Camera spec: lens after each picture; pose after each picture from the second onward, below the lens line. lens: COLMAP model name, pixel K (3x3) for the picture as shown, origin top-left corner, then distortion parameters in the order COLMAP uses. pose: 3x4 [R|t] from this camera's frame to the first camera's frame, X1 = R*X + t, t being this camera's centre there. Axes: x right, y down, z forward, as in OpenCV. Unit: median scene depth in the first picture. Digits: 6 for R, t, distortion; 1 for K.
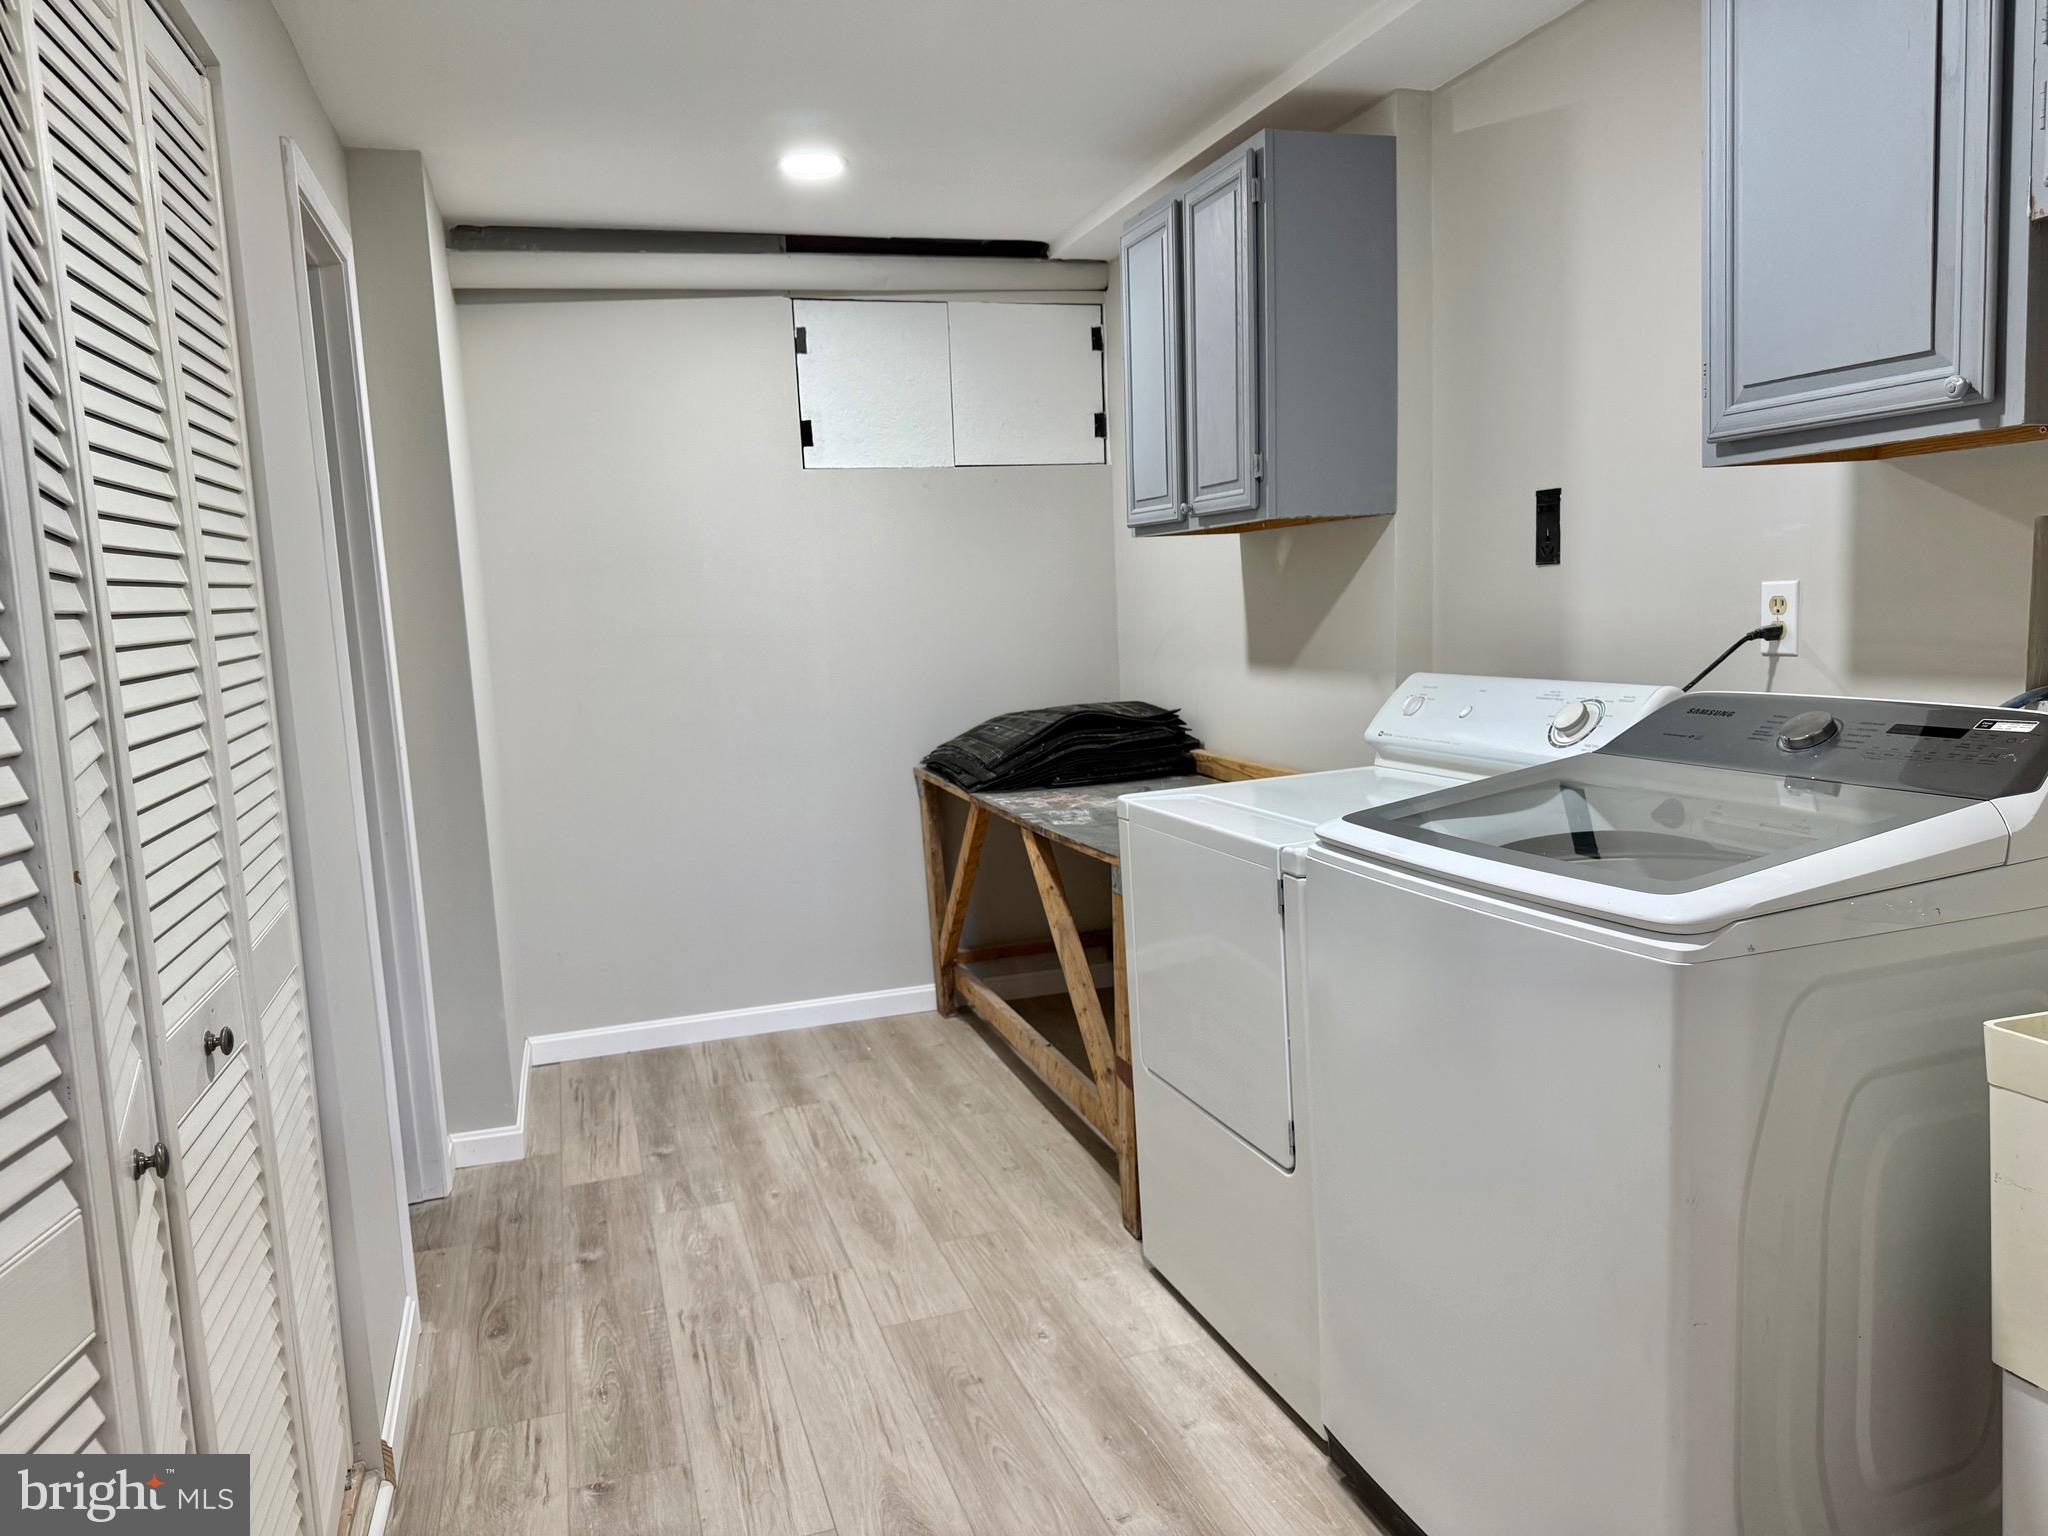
lens RADIAL K [[1464.4, 0, 1024.0], [0, 1464.4, 768.0], [0, 0, 1]] dist [0.041747, -0.073947]
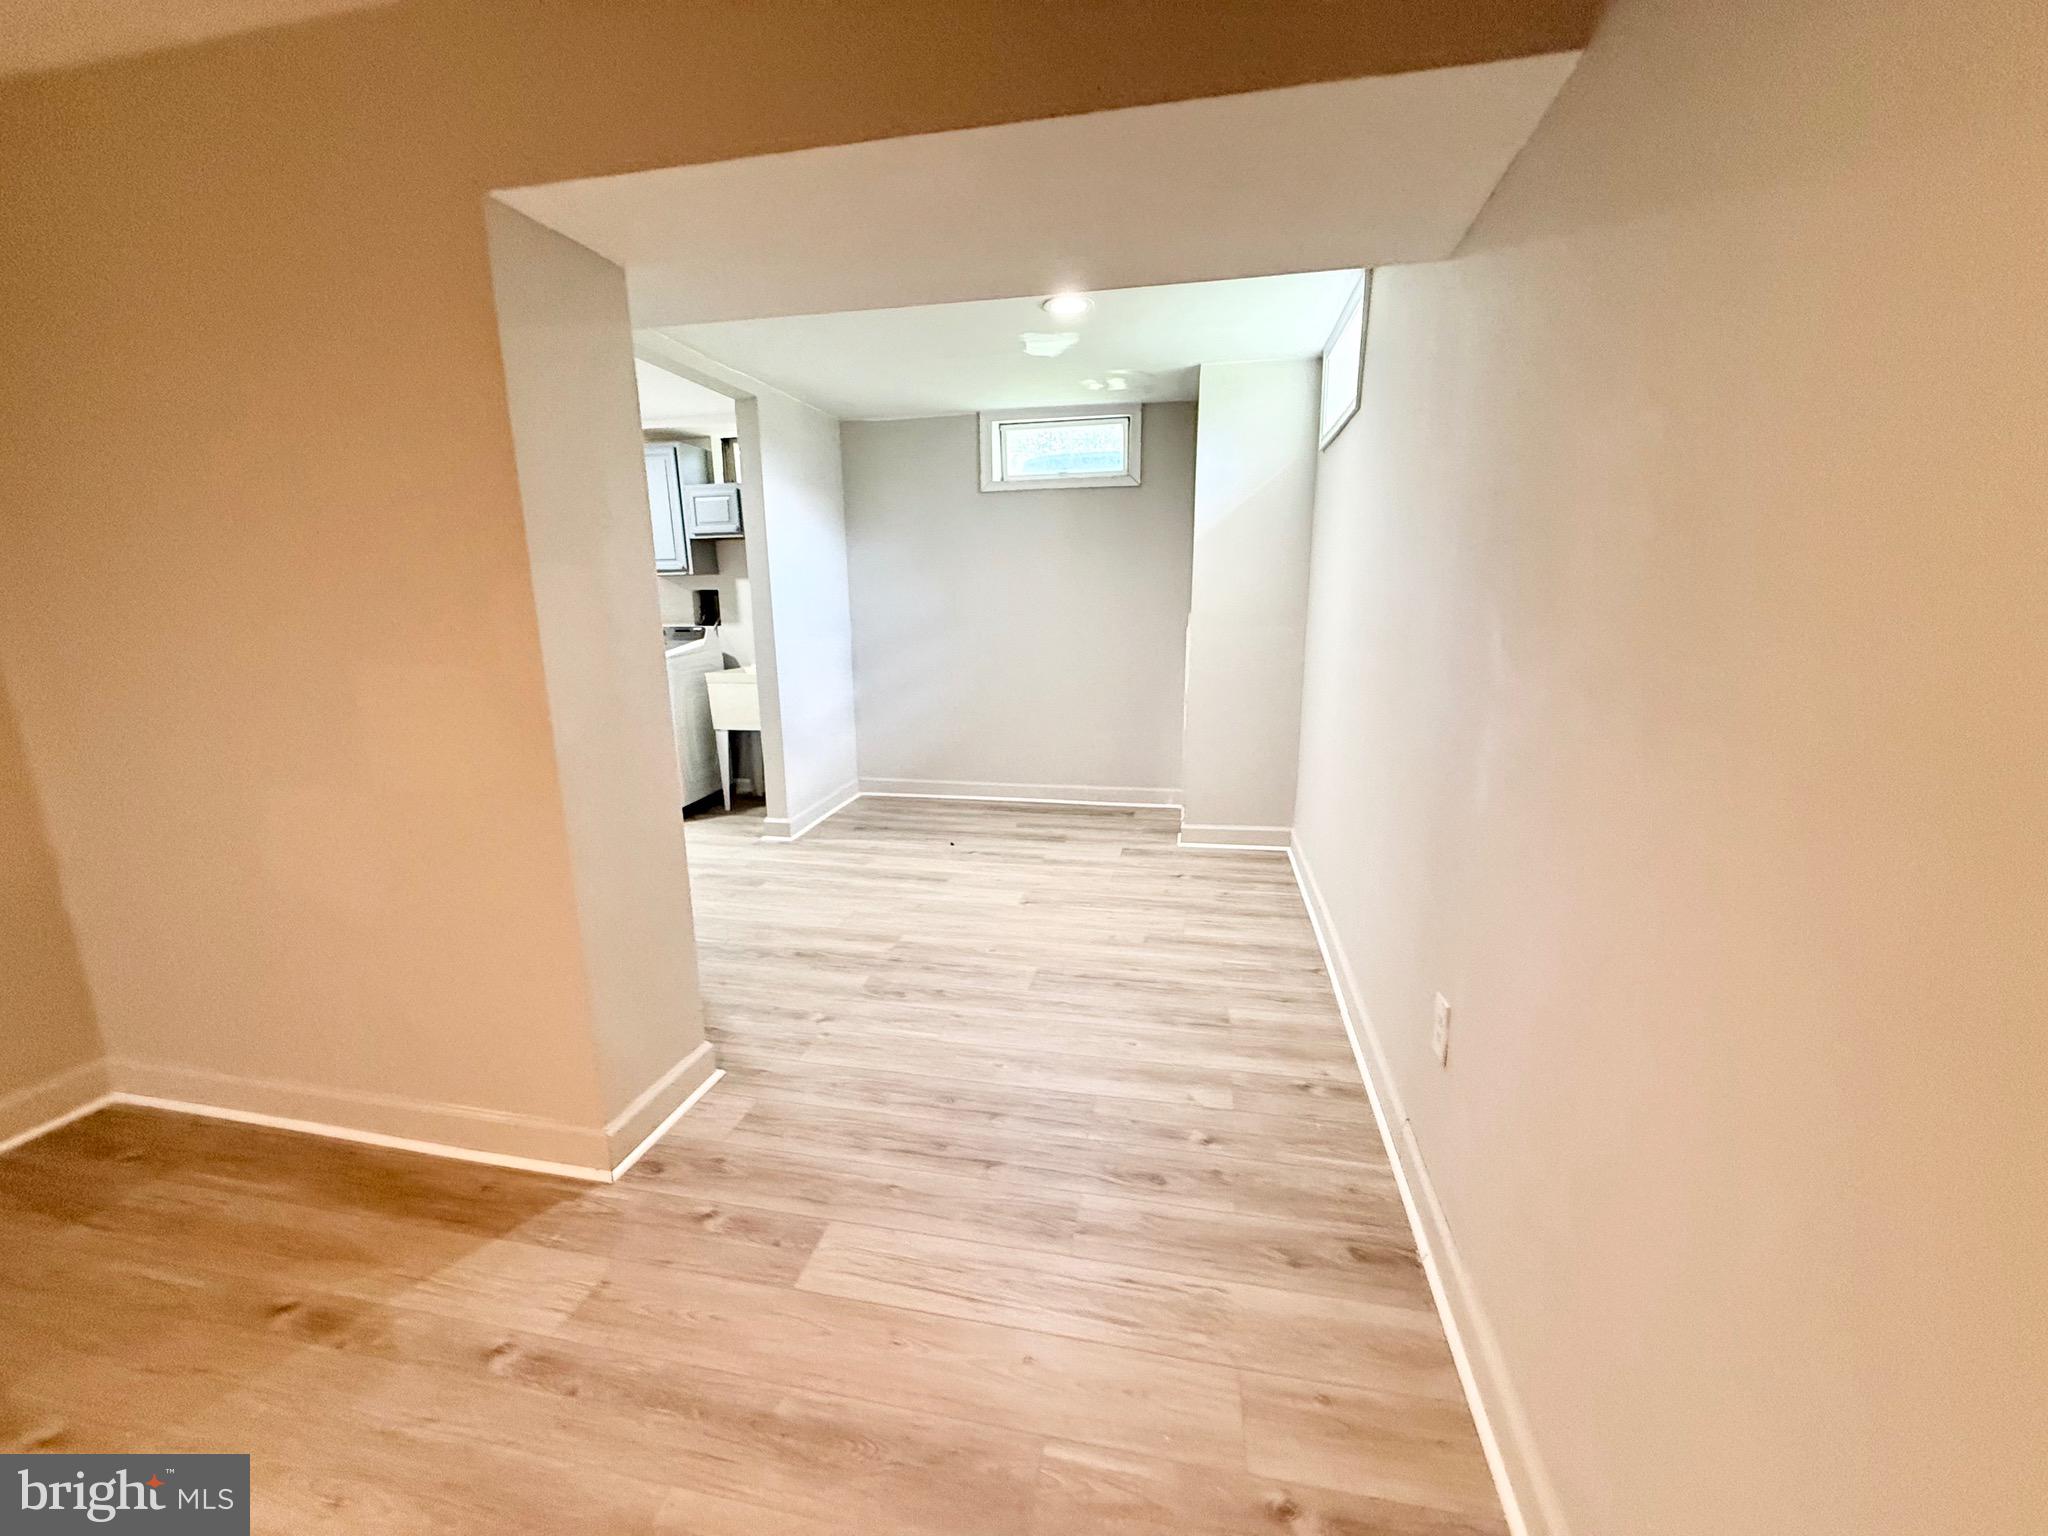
lens RADIAL K [[811.9, 0, 1017.3], [0, 811.9, 760.3], [0, 0, 1]] dist [-0.008546, -0.000124]
pose [[0.487322, -0.146500, 0.860845, -0.987883], [0.099457, 0.988723, 0.111960, 0.164533], [-0.867540, 0.031057, 0.496397, -1.059218]]
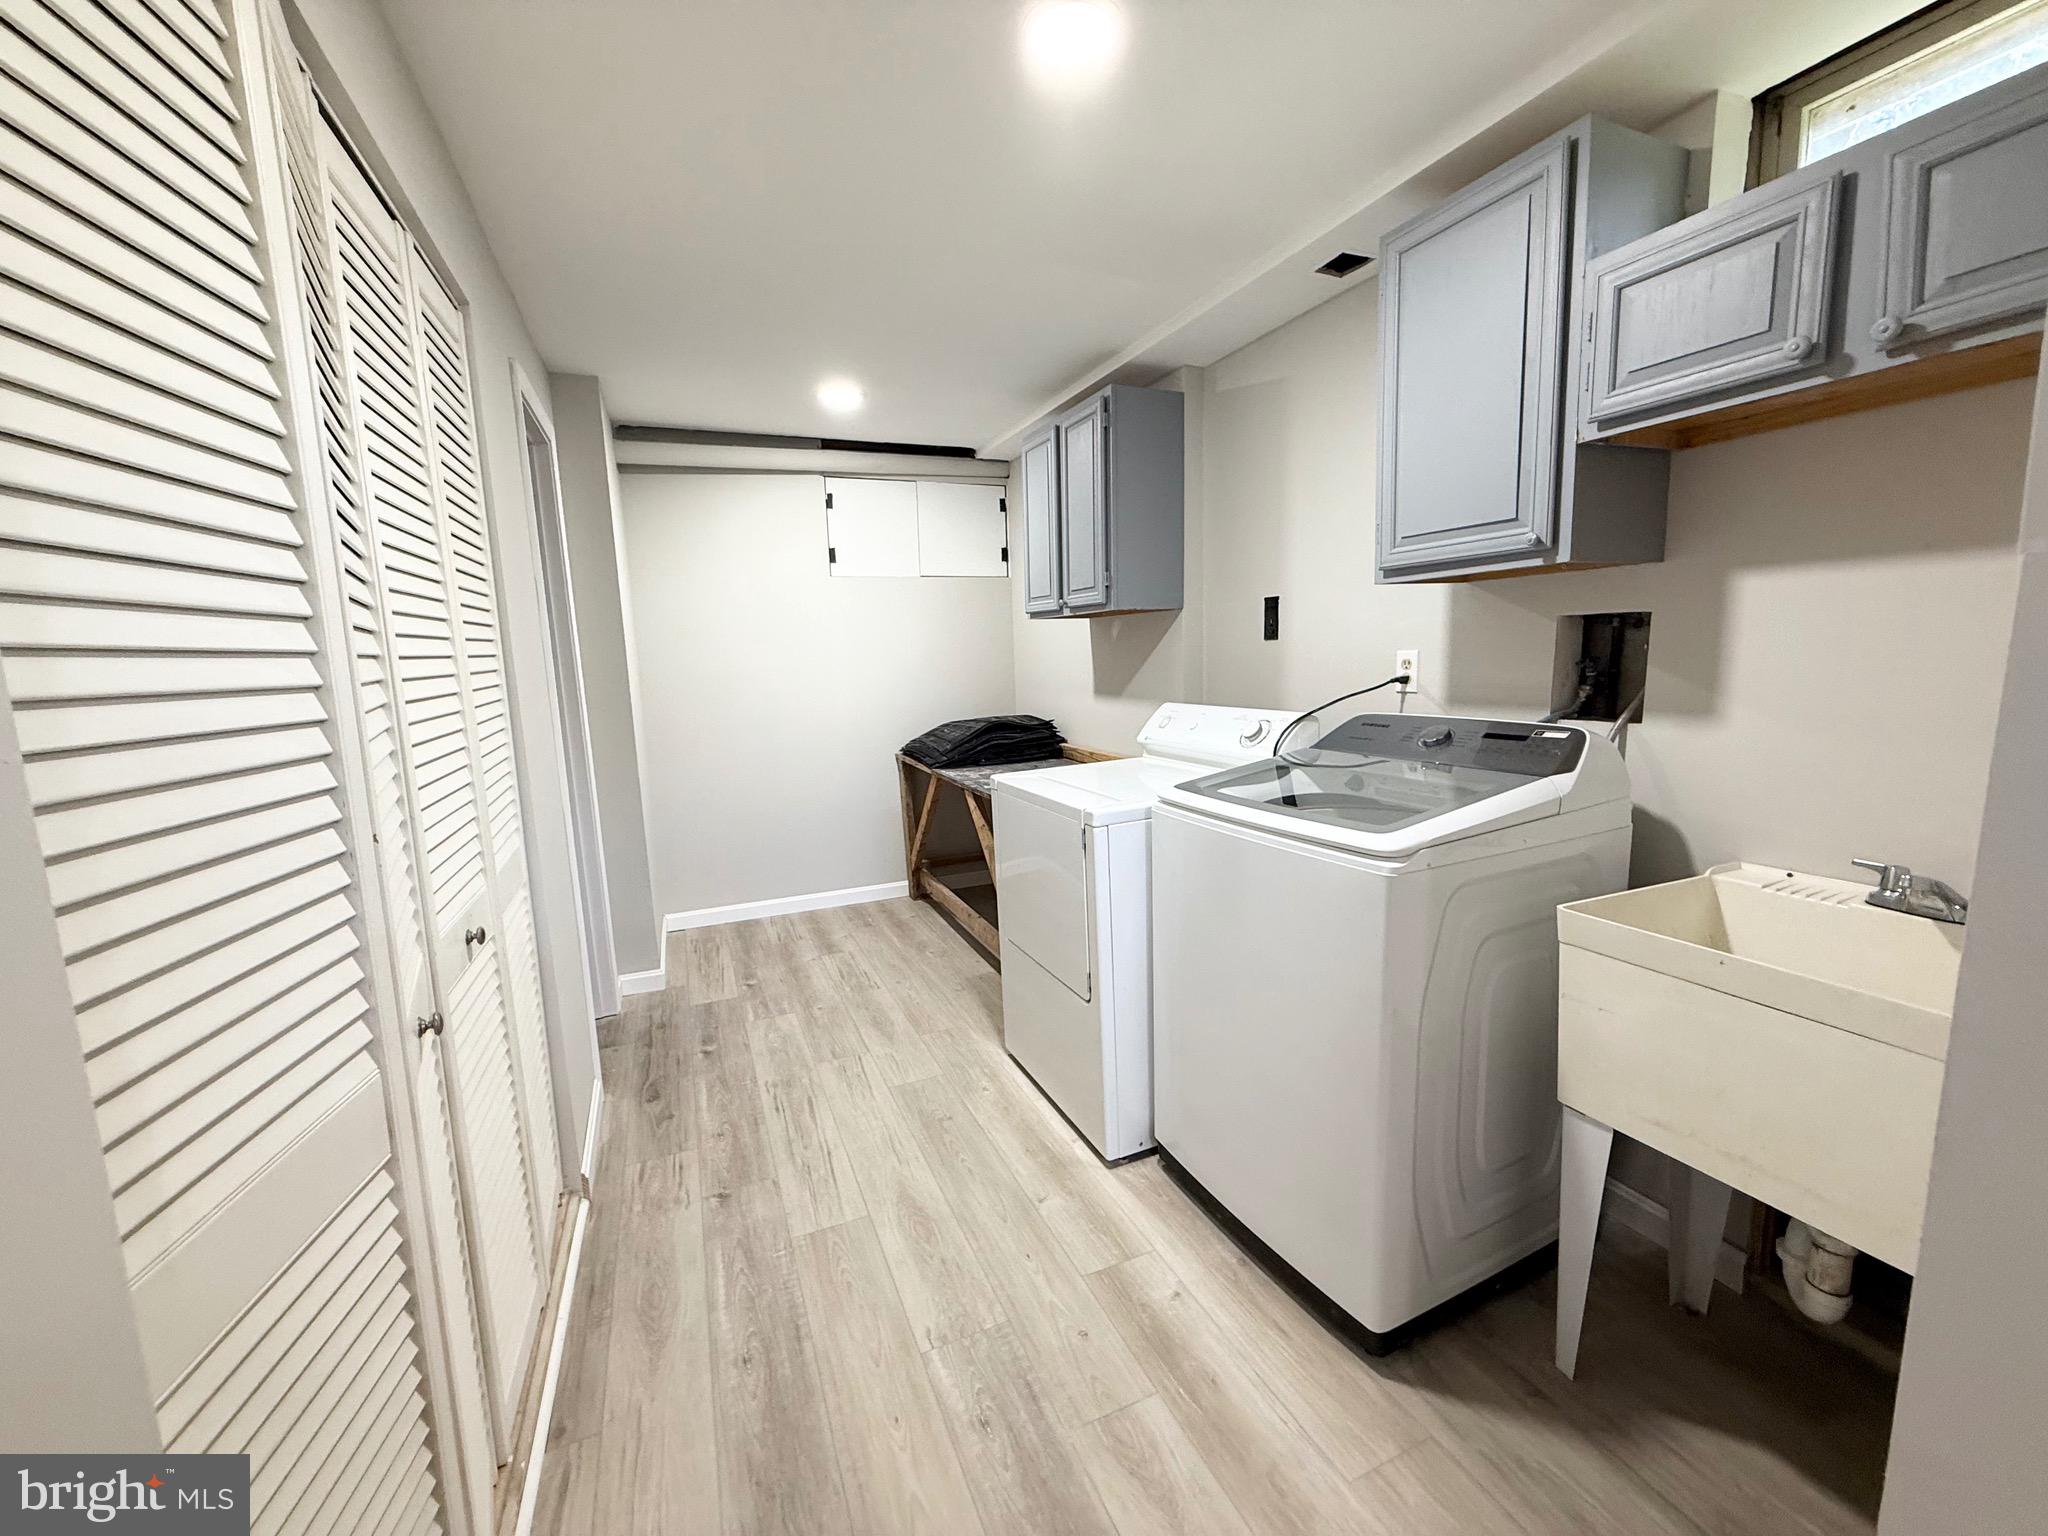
lens RADIAL K [[811.9, 0, 1017.3], [0, 811.9, 760.3], [0, 0, 1]] dist [-0.008546, -0.000124]
pose [[0.995078, 0.000219, 0.099097, -0.044233], [-0.001407, 0.999928, 0.011921, -0.005558], [-0.099087, -0.012002, 0.995006, 0.069622]]
